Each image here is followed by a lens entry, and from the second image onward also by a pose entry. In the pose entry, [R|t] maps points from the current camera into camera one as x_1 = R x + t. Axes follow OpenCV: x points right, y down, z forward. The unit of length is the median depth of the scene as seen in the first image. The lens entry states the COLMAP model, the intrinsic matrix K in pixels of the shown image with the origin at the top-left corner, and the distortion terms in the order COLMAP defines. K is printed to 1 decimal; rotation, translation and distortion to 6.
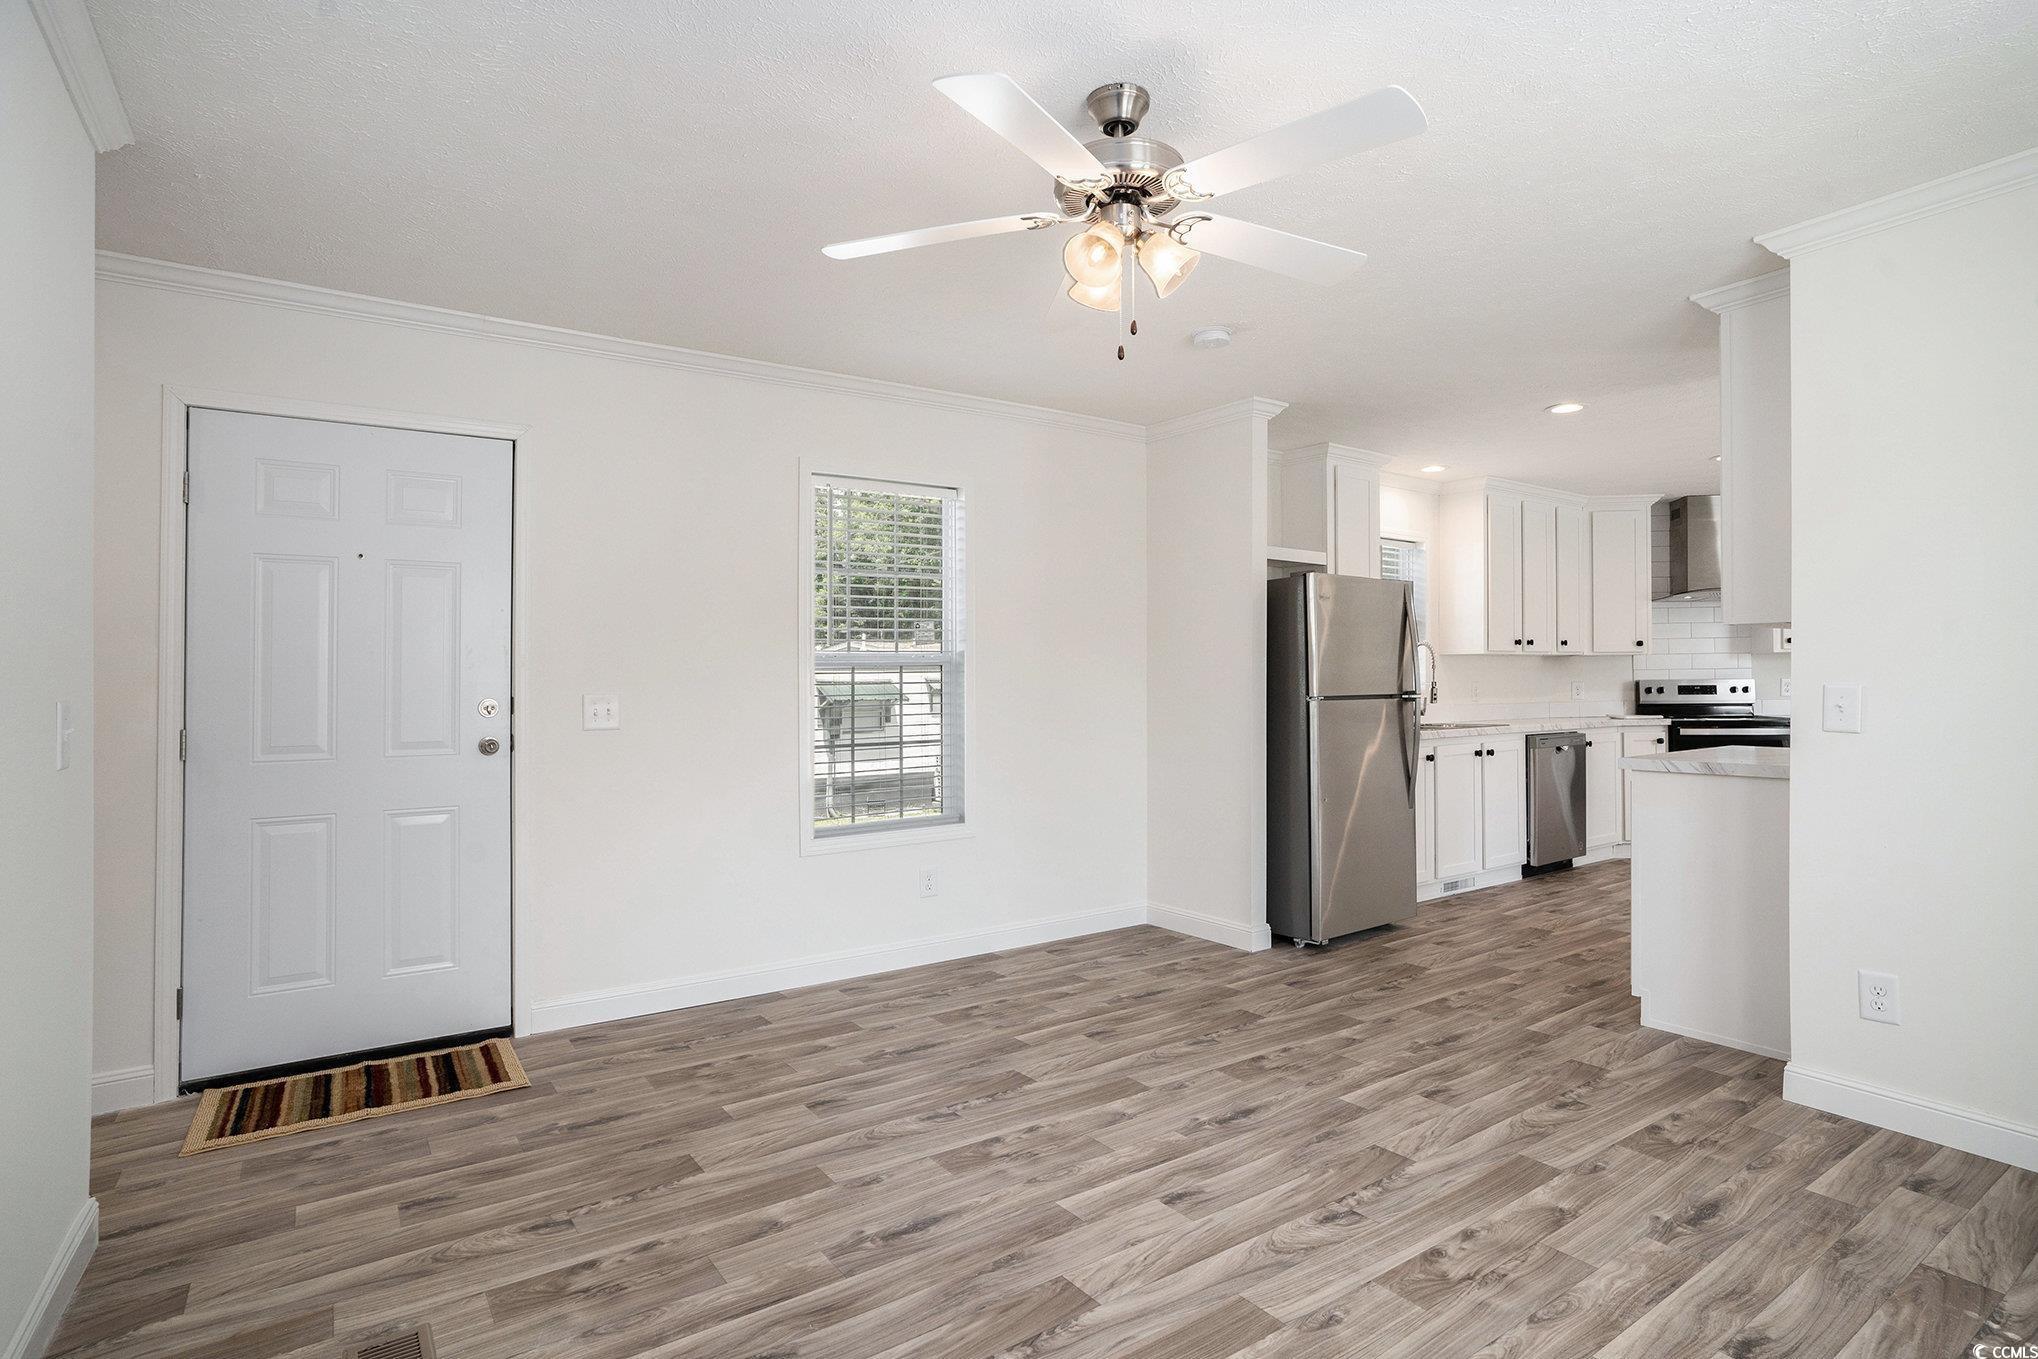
lens RADIAL K [[1065.5, 0, 1034.9], [0, 1065.5, 667.4], [0, 0, 1]] dist [-0.036556, 0.023518]
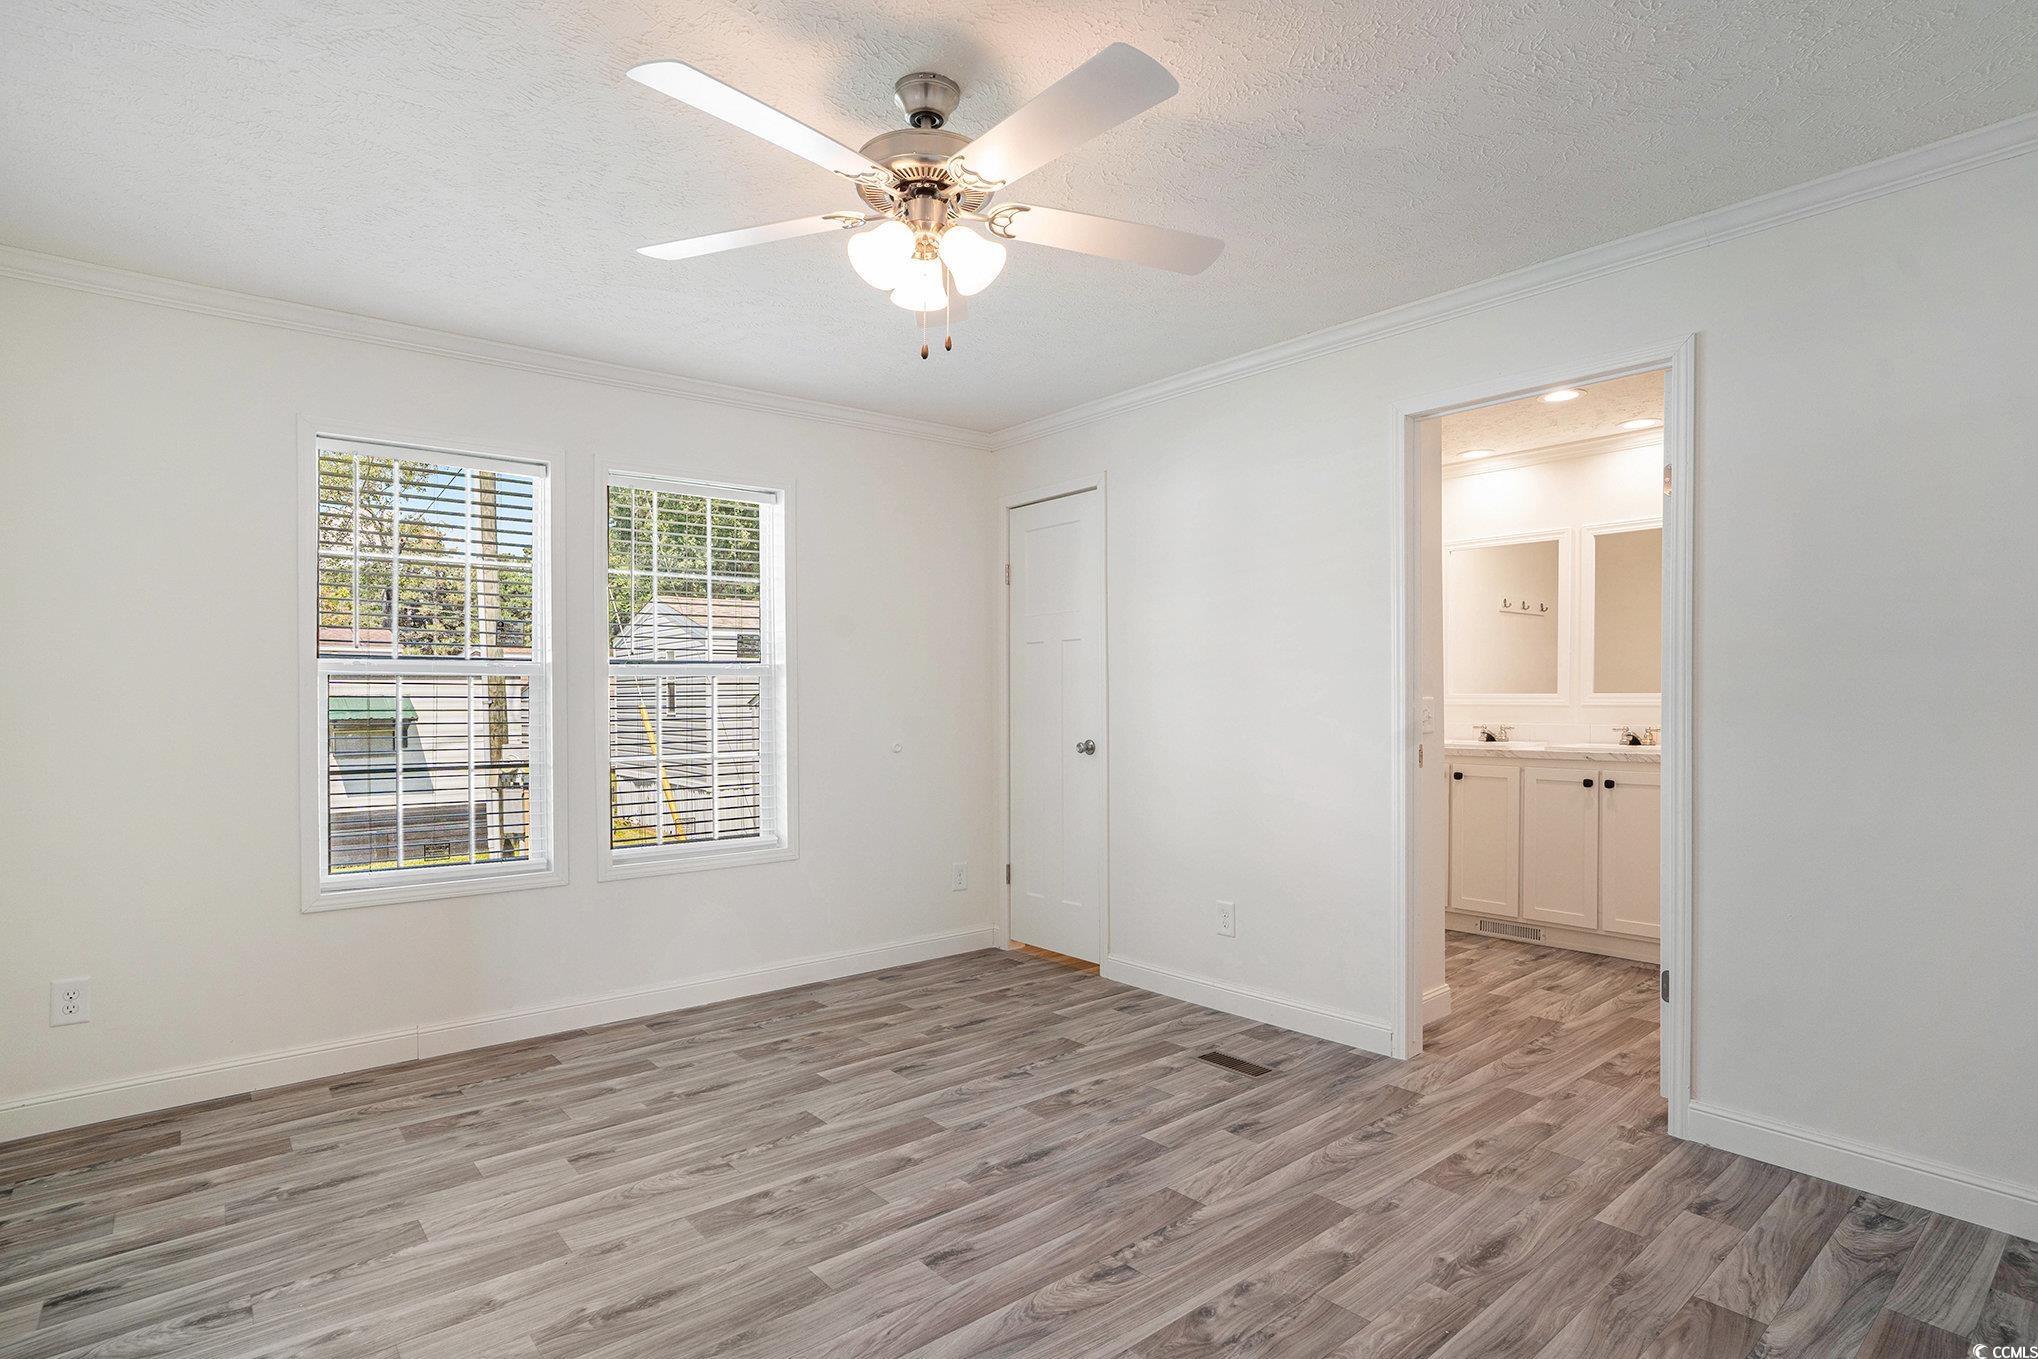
lens RADIAL K [[1049.2, 0, 1026.9], [0, 1049.2, 699.1], [0, 0, 1]] dist [-0.043857, 0.026433]
pose [[0.996512, 0.003934, 0.083359, 0.133863], [-0.005105, 0.999891, 0.013840, 0.001187], [-0.083296, -0.014217, 0.996423, 0.098087]]
